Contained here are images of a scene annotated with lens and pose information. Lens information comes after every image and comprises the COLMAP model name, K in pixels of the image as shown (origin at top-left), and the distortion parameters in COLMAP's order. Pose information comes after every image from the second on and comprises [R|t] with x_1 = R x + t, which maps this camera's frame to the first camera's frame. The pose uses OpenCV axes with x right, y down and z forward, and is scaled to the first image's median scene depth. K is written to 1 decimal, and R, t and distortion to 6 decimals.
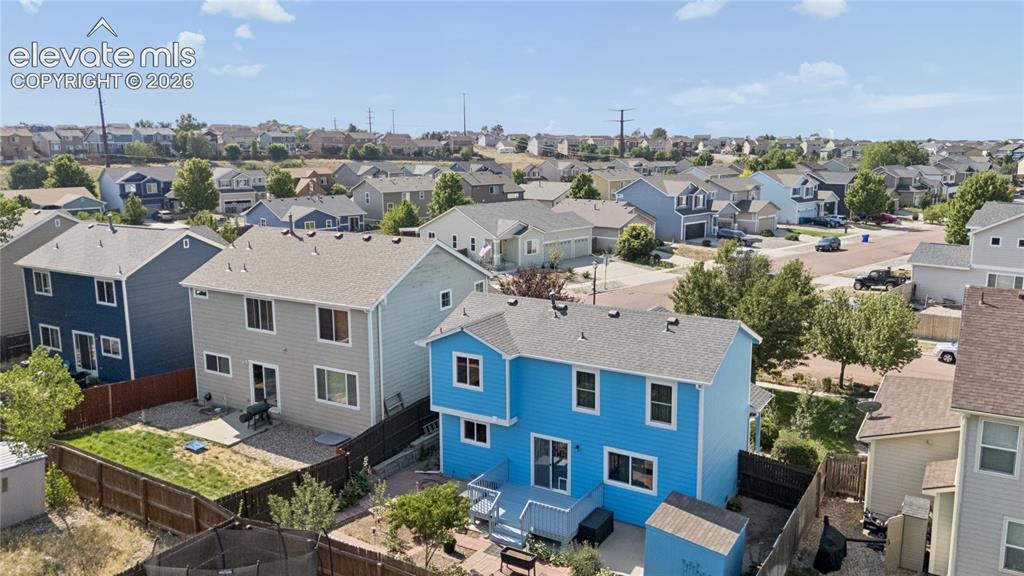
lens RADIAL K [[769.1, 0, 512.0], [0, 769.1, 288.0], [0, 0, 1]] dist [0.094864, -0.104391]
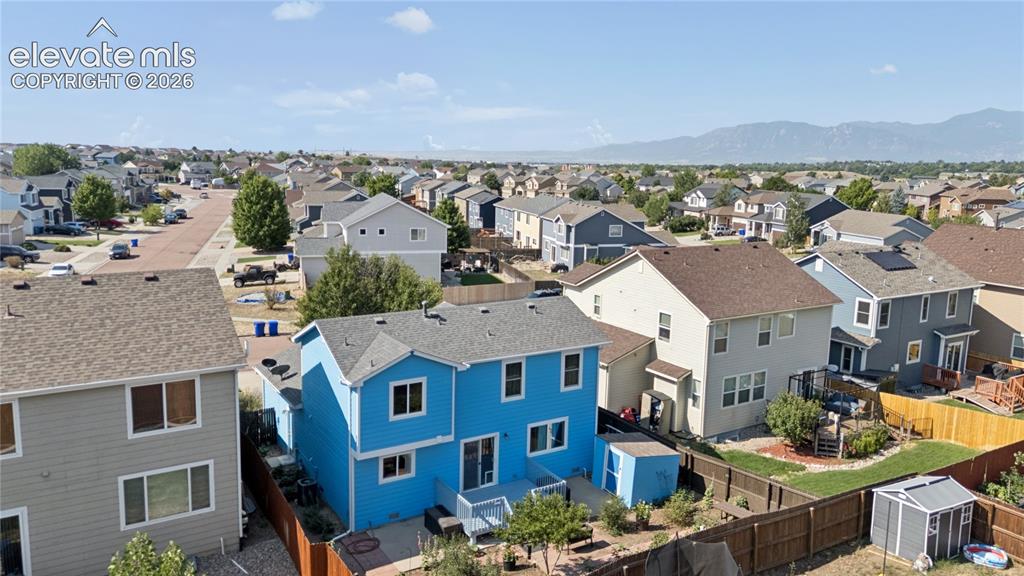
lens RADIAL K [[766.4, 0, 506.9], [0, 766.4, 275.1], [0, 0, 1]] dist [0.089778, -0.098525]
pose [[0.448940, -0.121507, 0.885262, -0.672917], [0.138717, 0.988178, 0.065286, -0.067990], [-0.882729, 0.093492, 0.460488, 0.388695]]
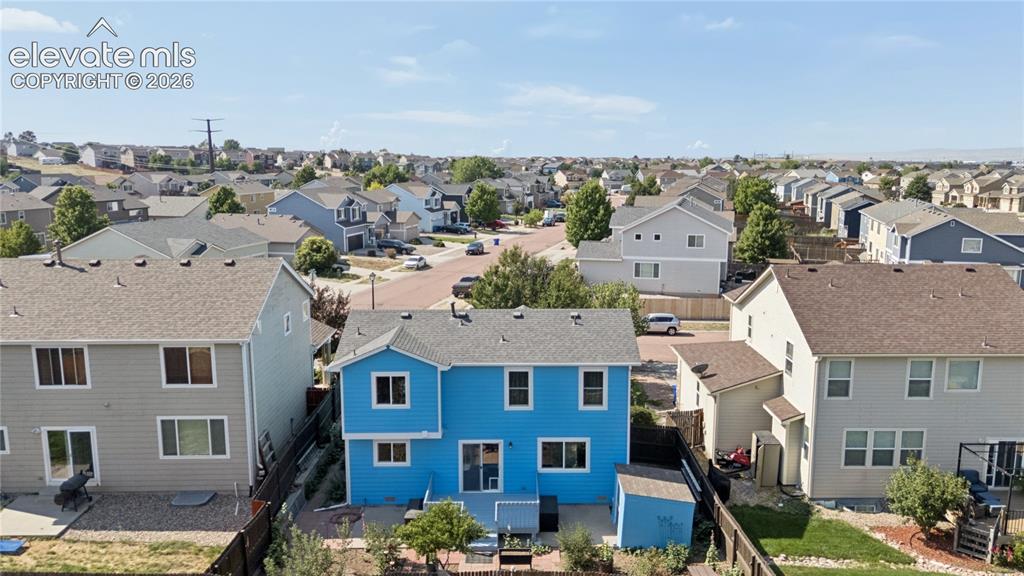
lens RADIAL K [[769.1, 0, 512.0], [0, 769.1, 288.0], [0, 0, 1]] dist [0.094864, -0.104391]
pose [[0.853484, -0.082388, 0.514565, -0.351069], [0.090949, 0.995819, 0.008590, -0.011863], [-0.513121, 0.039468, 0.857408, 0.072030]]
